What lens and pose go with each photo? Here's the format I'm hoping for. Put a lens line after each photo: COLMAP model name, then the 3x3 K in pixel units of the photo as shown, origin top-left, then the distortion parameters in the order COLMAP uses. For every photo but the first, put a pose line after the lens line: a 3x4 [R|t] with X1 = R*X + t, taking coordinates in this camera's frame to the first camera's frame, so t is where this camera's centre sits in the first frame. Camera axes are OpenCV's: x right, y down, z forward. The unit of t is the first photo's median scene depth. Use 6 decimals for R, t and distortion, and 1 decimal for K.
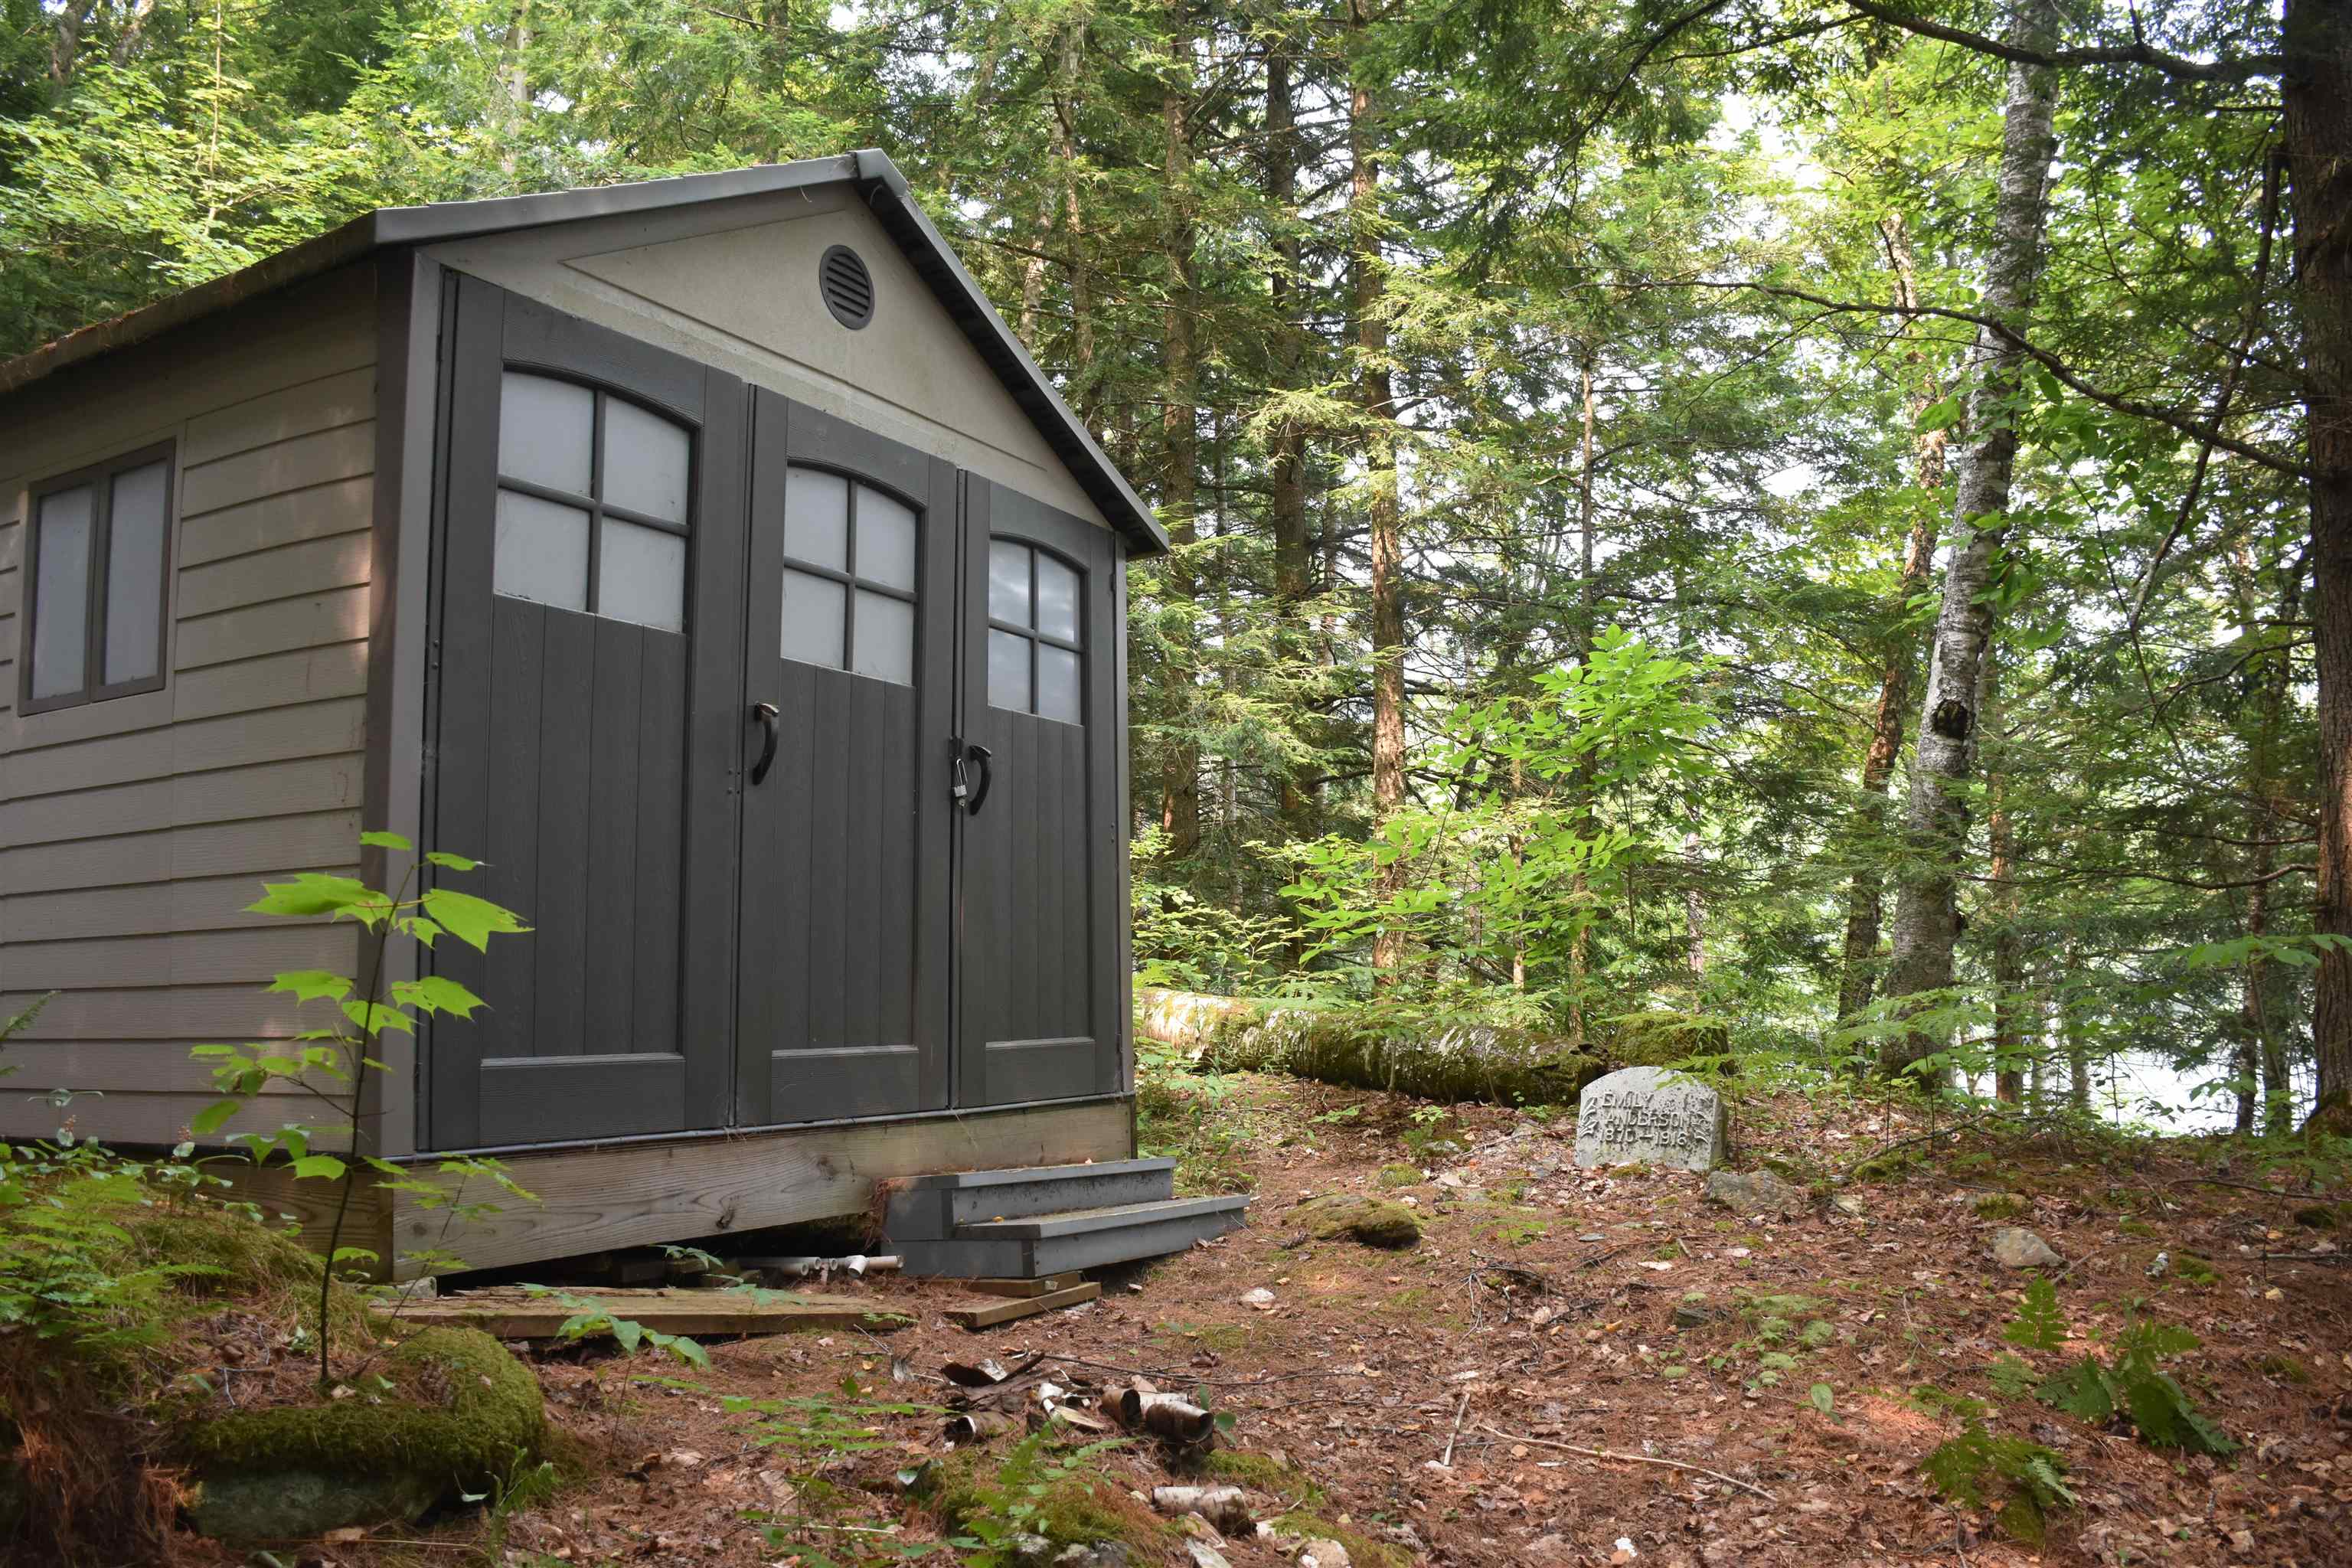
lens RADIAL K [[1831.4, 0, 1193.8], [0, 1831.4, 786.6], [0, 0, 1]] dist [-0.154799, 0.110615]
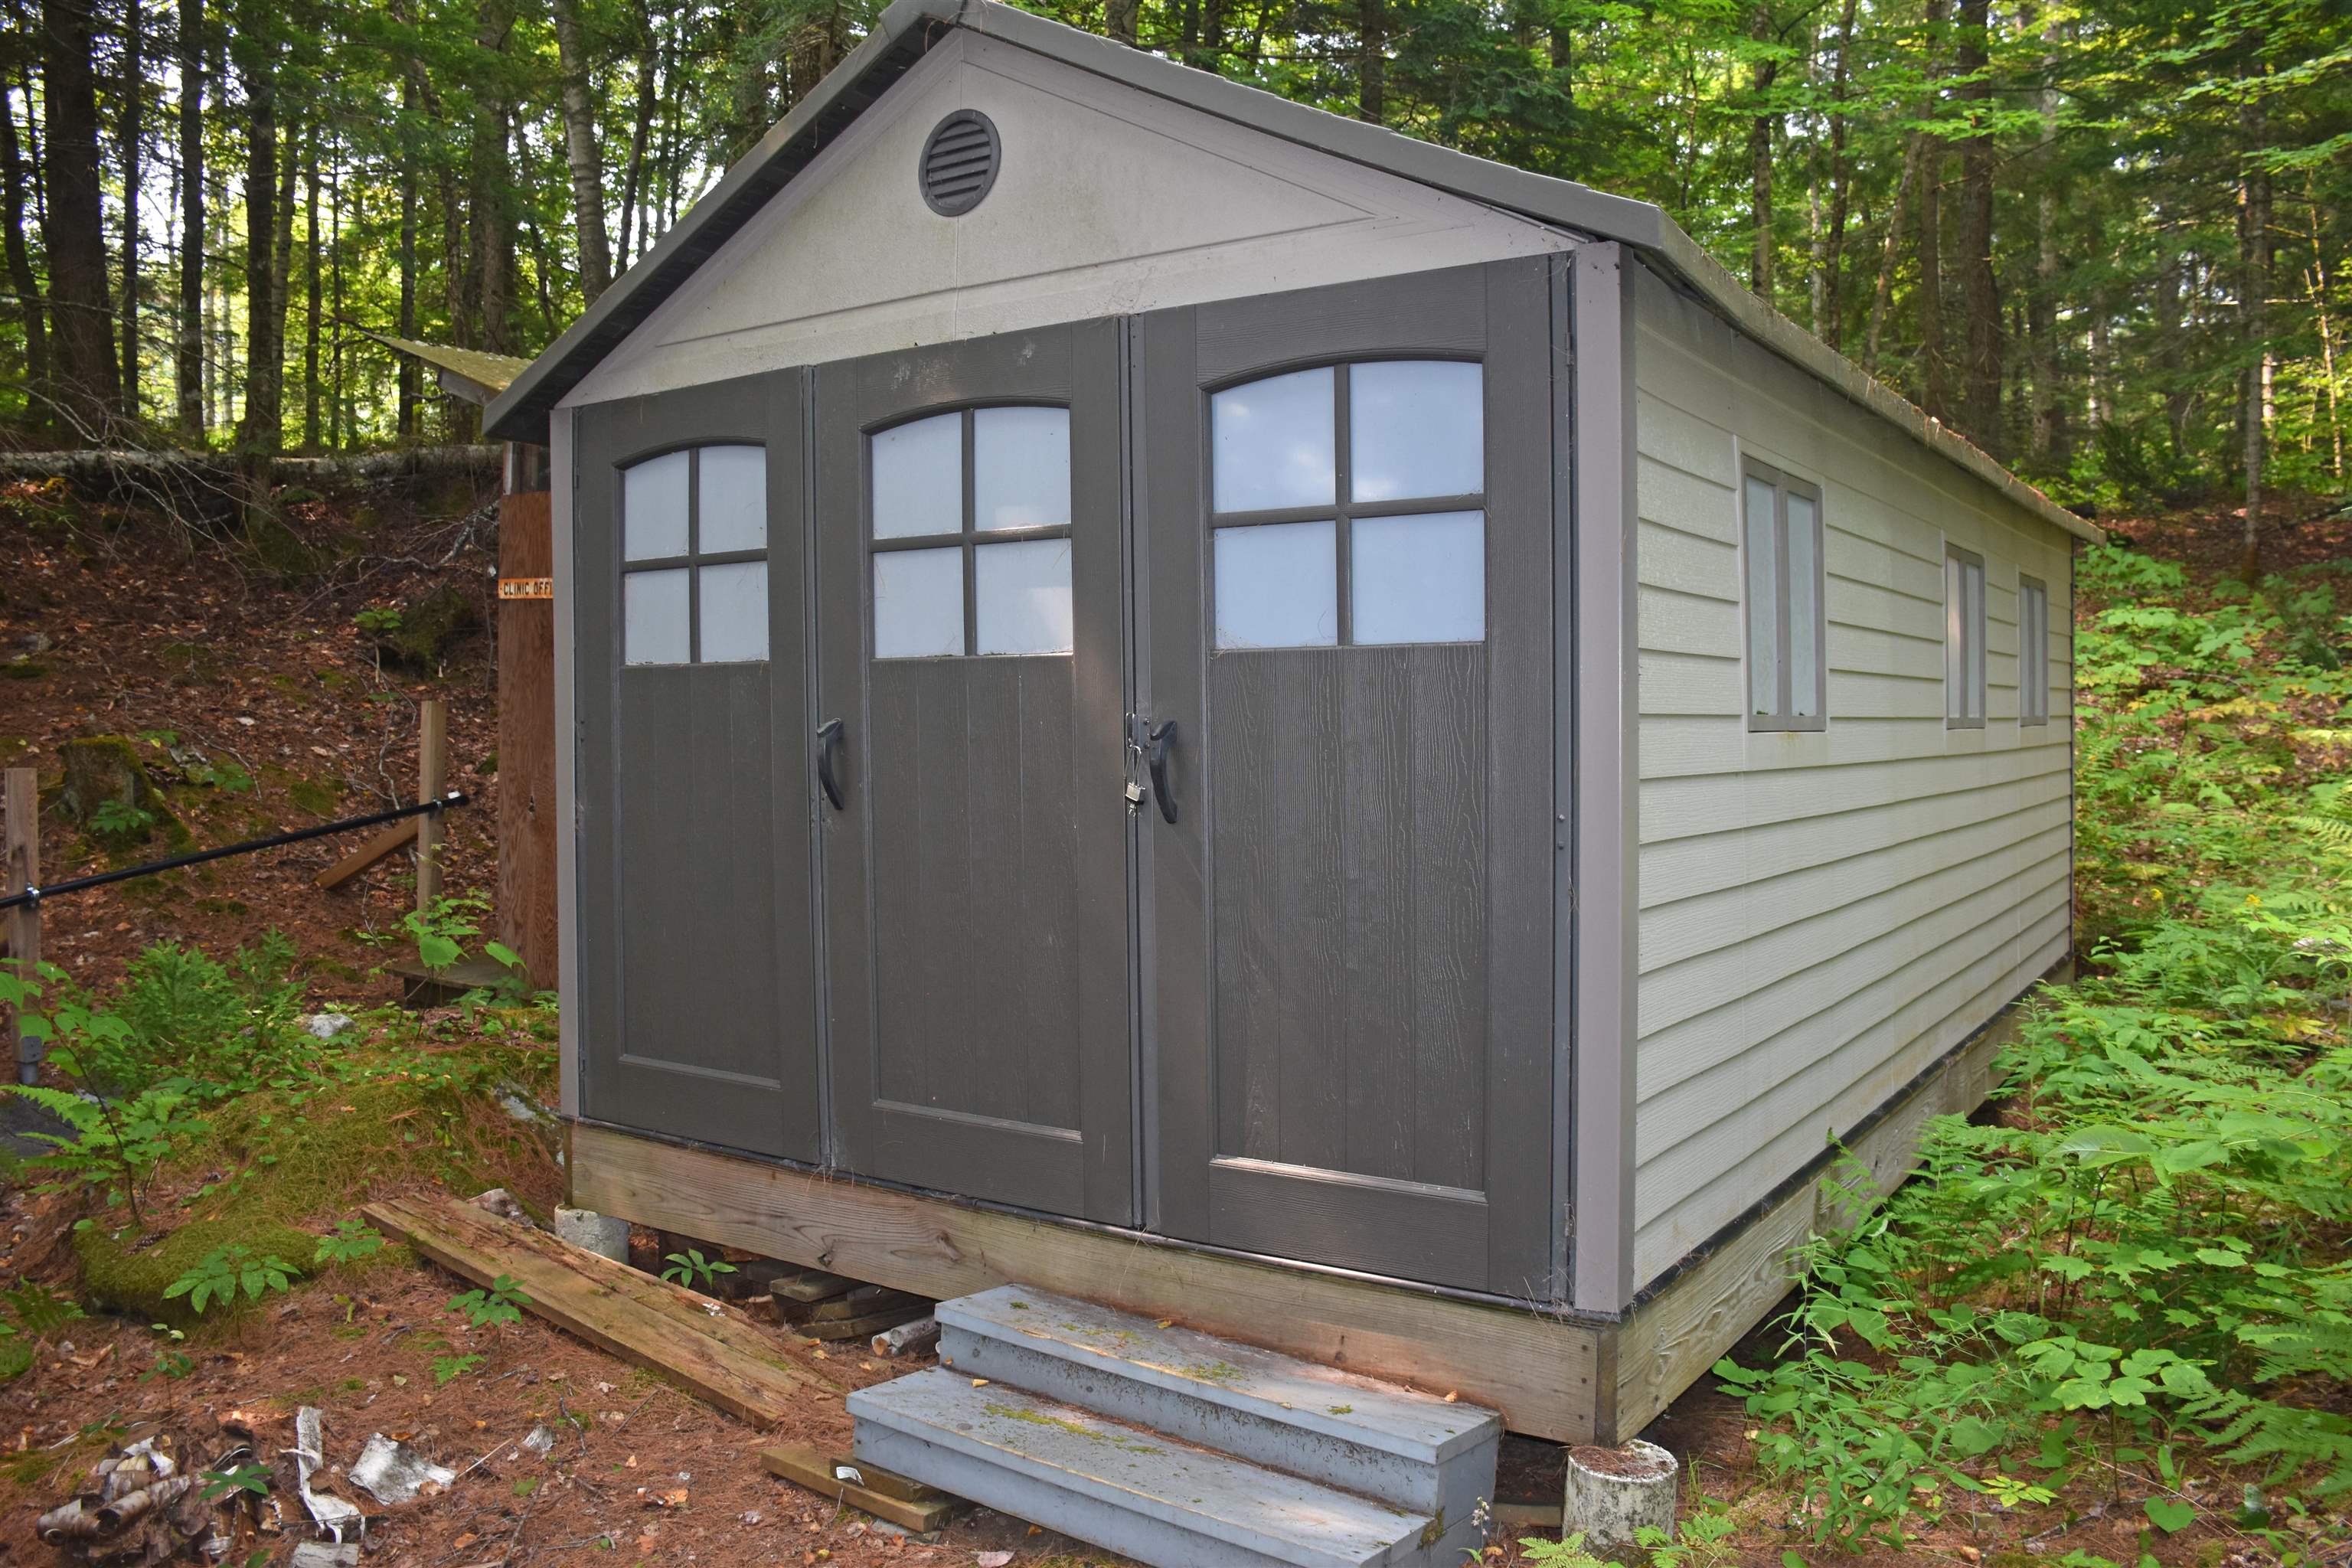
lens RADIAL K [[1831.4, 0, 1193.8], [0, 1831.4, 786.6], [0, 0, 1]] dist [-0.154799, 0.110615]
pose [[-0.094181, 0.057321, -0.993904, 0.627791], [0.120639, 0.991641, 0.045759, -0.031228], [0.988219, -0.115594, -0.100309, 1.220848]]
